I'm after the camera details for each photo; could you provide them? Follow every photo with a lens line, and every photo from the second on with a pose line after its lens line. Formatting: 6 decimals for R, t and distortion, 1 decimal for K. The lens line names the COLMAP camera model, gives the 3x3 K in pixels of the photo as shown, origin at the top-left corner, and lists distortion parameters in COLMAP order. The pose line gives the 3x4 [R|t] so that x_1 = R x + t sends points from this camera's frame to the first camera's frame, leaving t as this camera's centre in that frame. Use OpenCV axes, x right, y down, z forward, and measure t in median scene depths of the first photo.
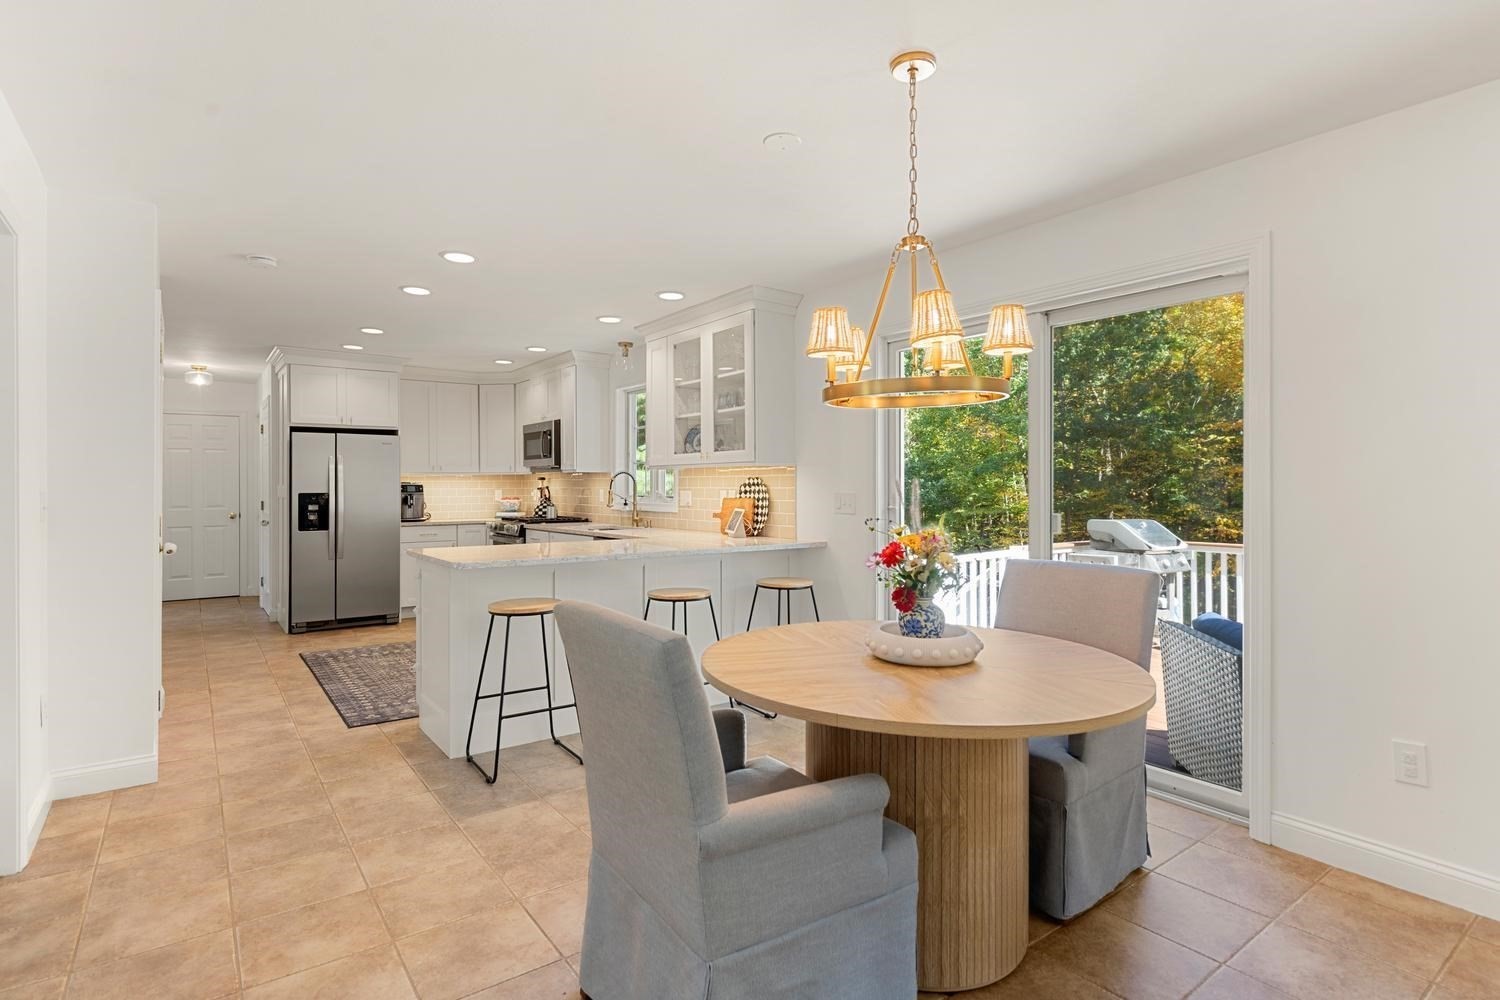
lens RADIAL K [[761.2, 0, 744.4], [0, 761.2, 481.4], [0, 0, 1]] dist [-0.000660, -0.000097]
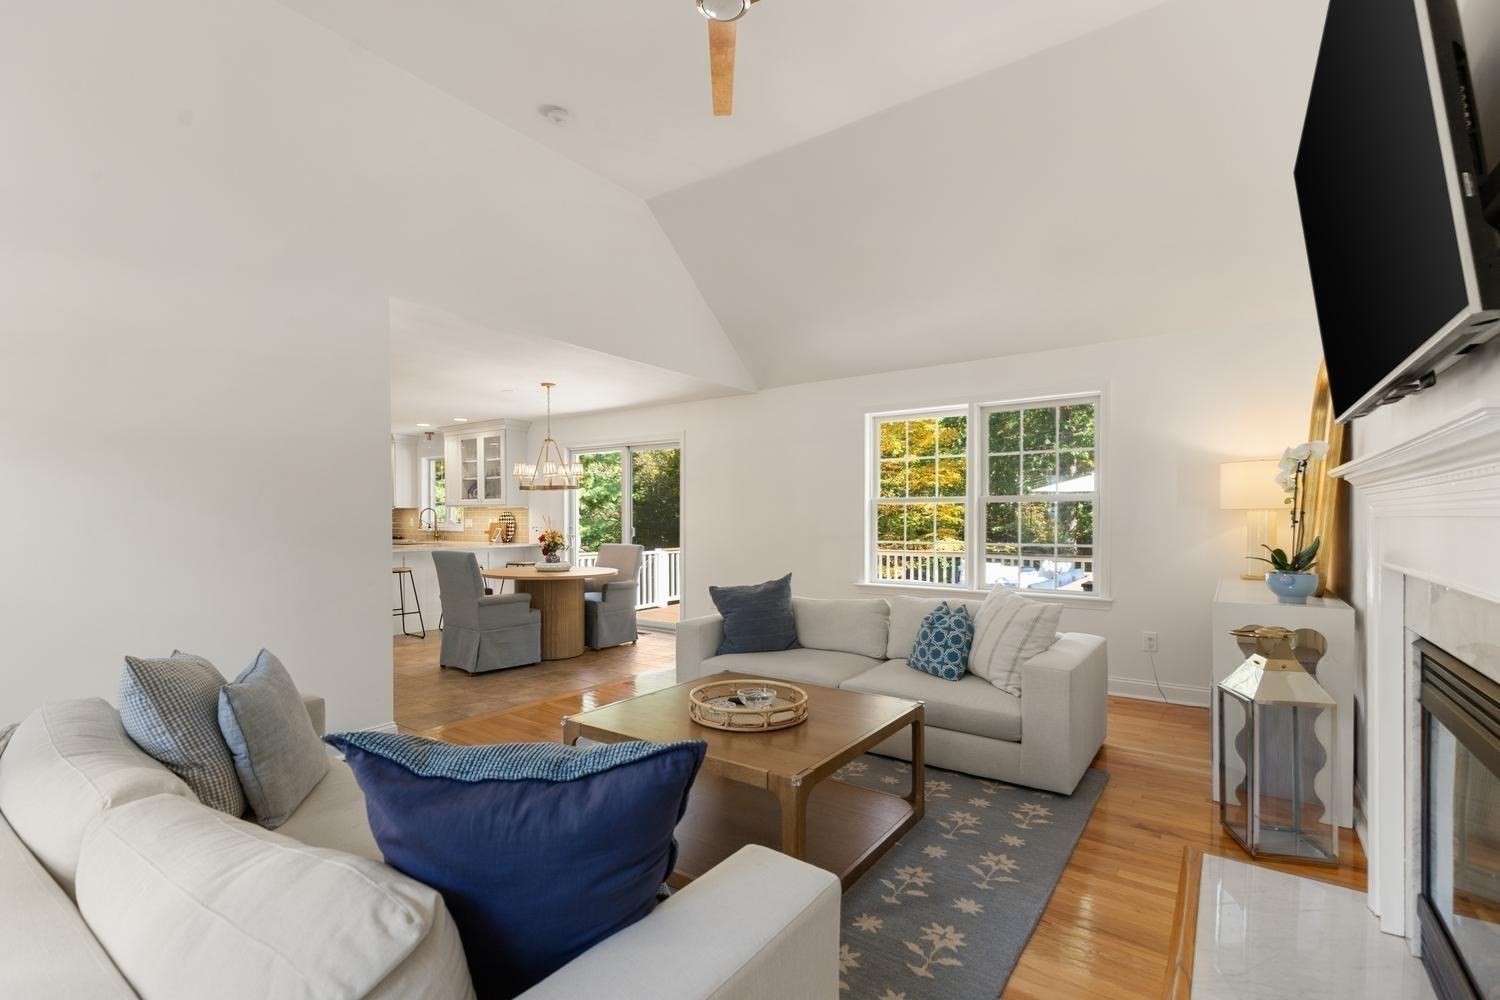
lens RADIAL K [[681.3, 0, 744.8], [0, 681.3, 526.9], [0, 0, 1]] dist [0.003760, 0.000259]
pose [[0.949657, 0.000307, 0.313290, 0.037742], [-0.006345, 0.999813, 0.018252, -0.002473], [-0.313226, -0.019321, 0.949482, -0.710908]]
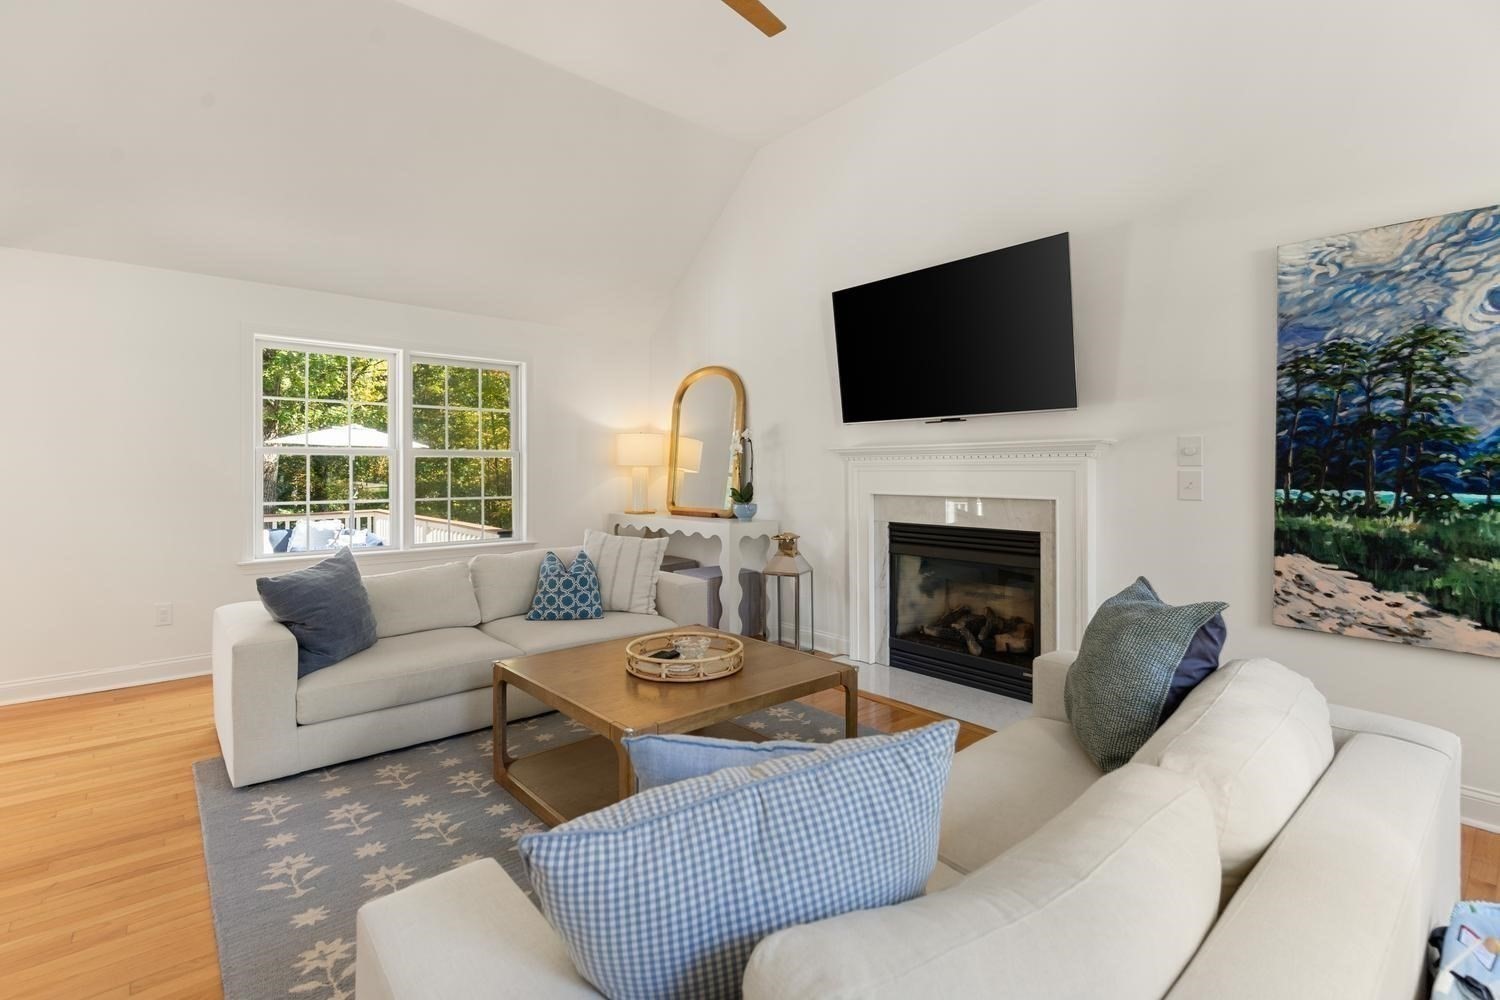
lens RADIAL K [[681.3, 0, 748.8], [0, 681.3, 473.0], [0, 0, 1]] dist [0.003760, 0.000259]
pose [[-0.092069, 0.003823, 0.995745, -0.267575], [-0.006891, 0.999966, -0.004476, 0.002311], [-0.995729, -0.007274, -0.092040, -0.298870]]
